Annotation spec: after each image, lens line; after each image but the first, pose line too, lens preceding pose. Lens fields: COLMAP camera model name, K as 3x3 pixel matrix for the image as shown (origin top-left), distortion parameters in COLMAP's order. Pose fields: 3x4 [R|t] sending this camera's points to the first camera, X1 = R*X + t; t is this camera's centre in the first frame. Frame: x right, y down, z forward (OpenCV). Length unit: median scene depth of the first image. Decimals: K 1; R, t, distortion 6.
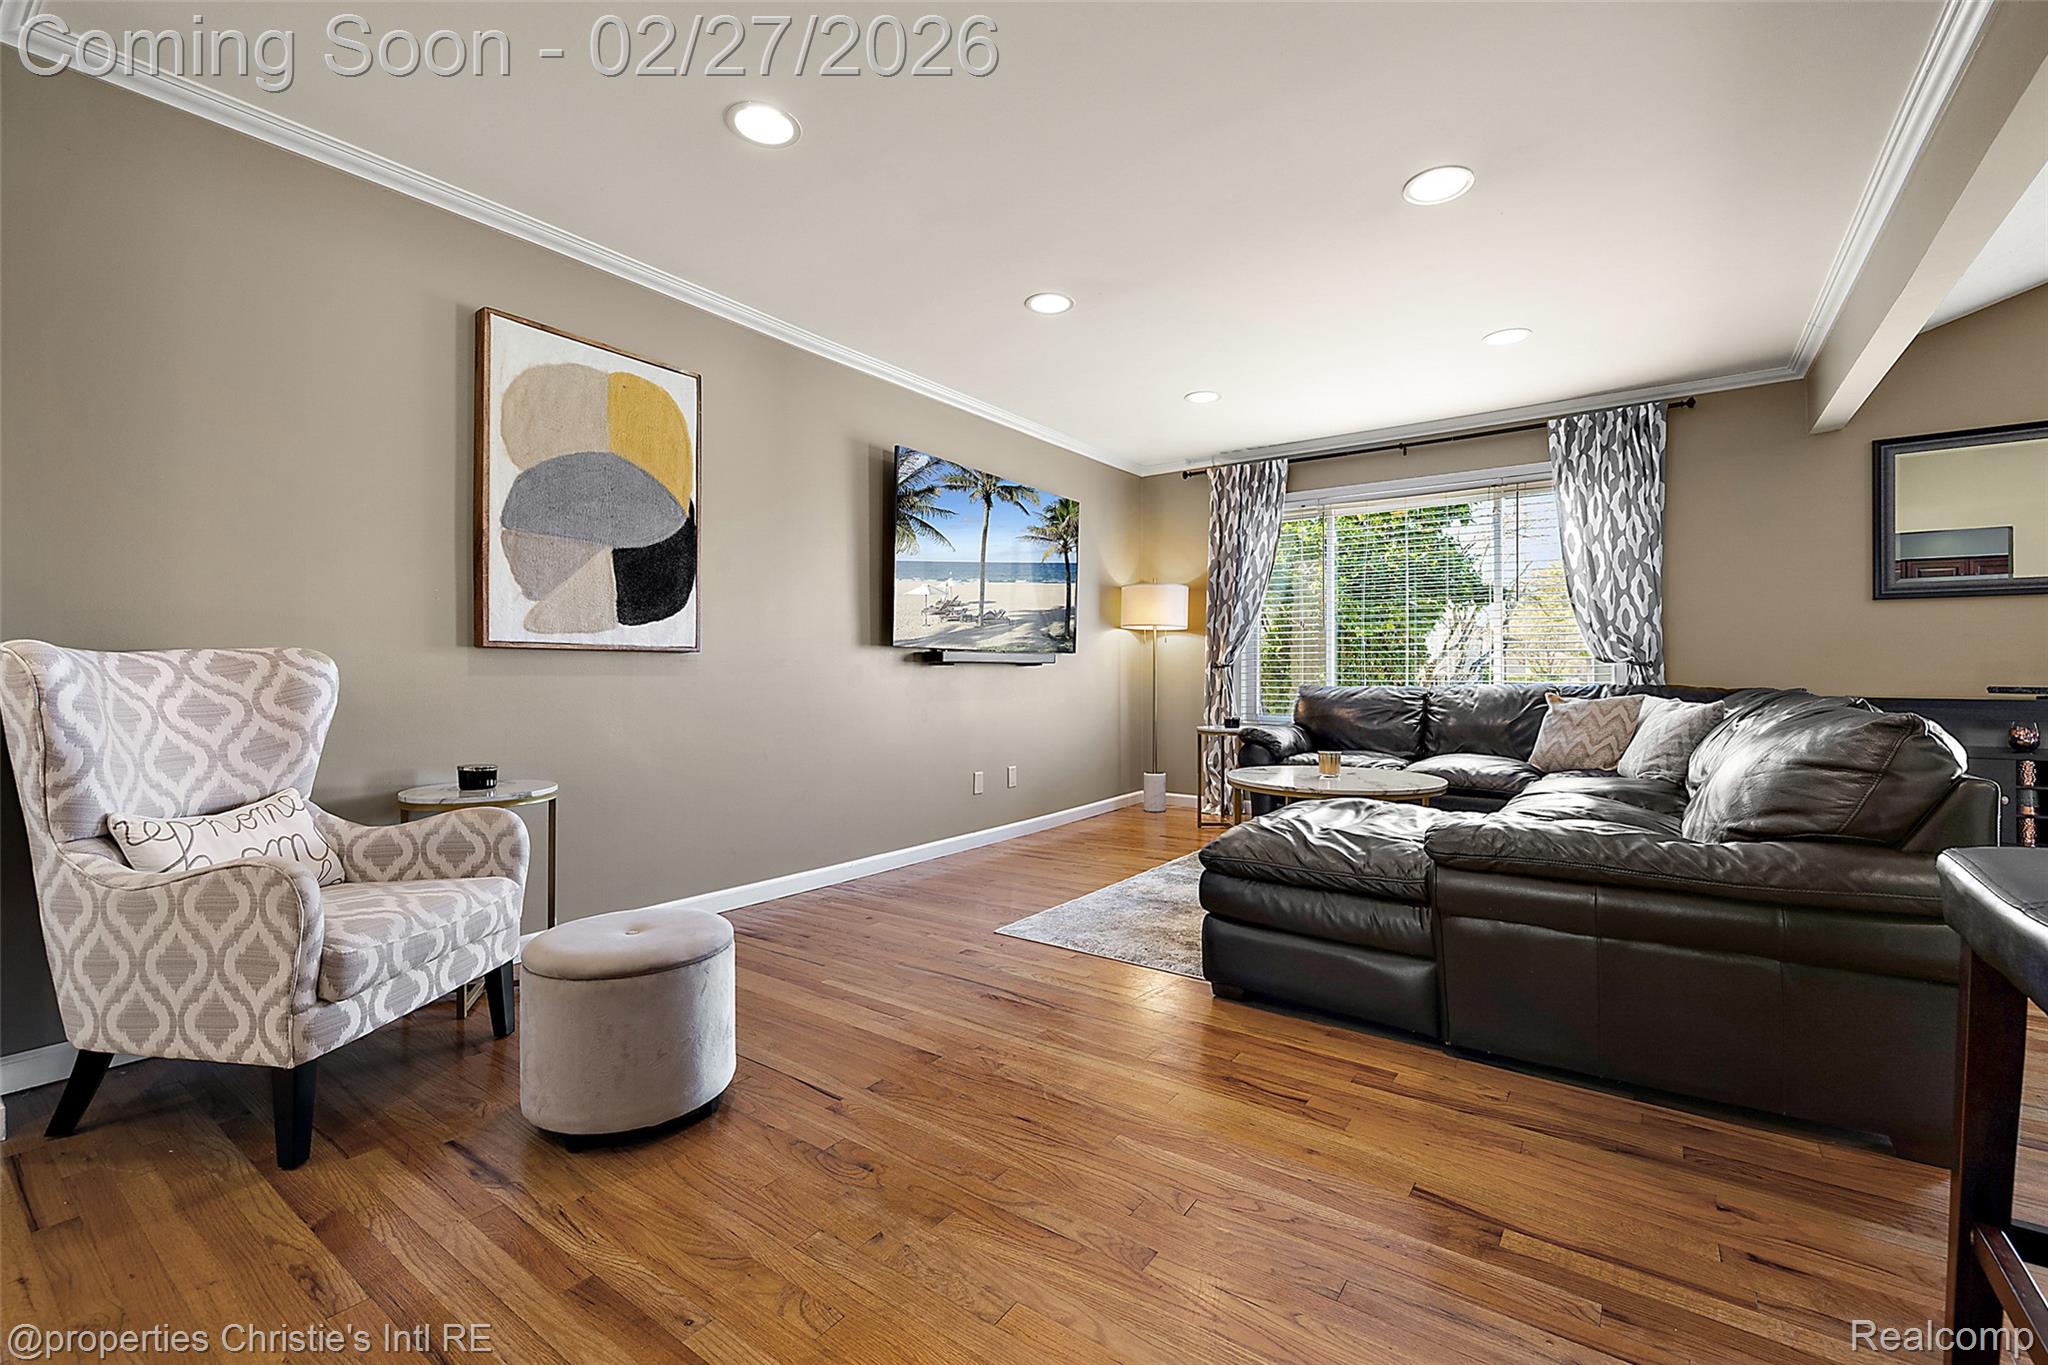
lens RADIAL K [[870.3, 0, 1020.8], [0, 870.3, 676.9], [0, 0, 1]] dist [-0.000464, -0.000094]
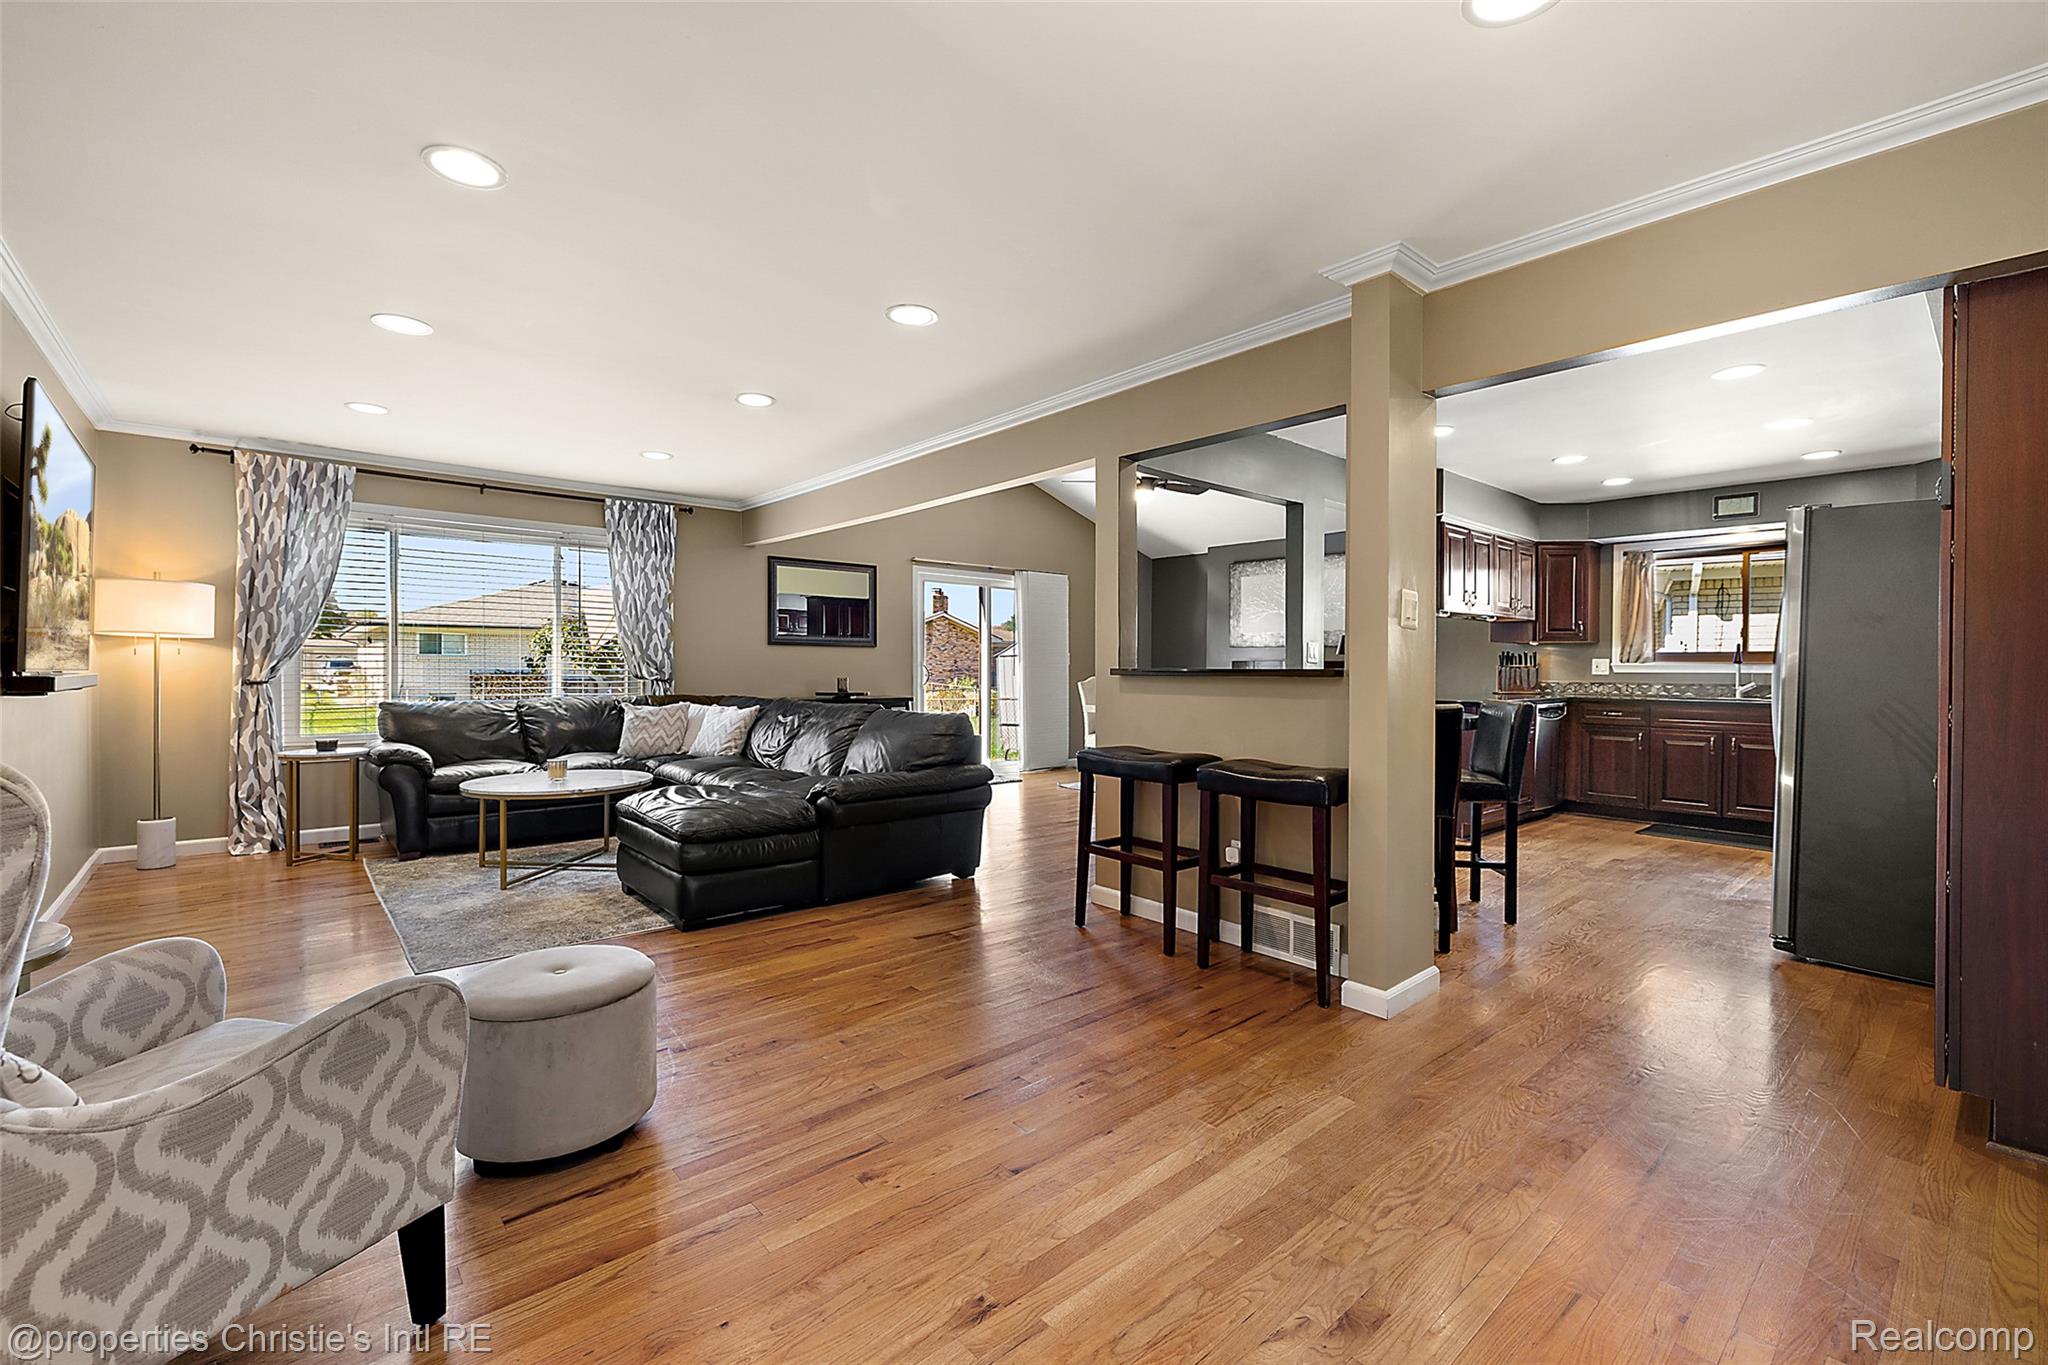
lens RADIAL K [[856.7, 0, 1025.5], [0, 856.7, 676.9], [0, 0, 1]] dist [-0.001593, -0.000484]
pose [[0.220719, -0.008297, 0.975302, -0.796692], [-0.001337, 0.999960, 0.008809, -0.049145], [-0.975336, -0.003248, 0.220700, 0.117934]]
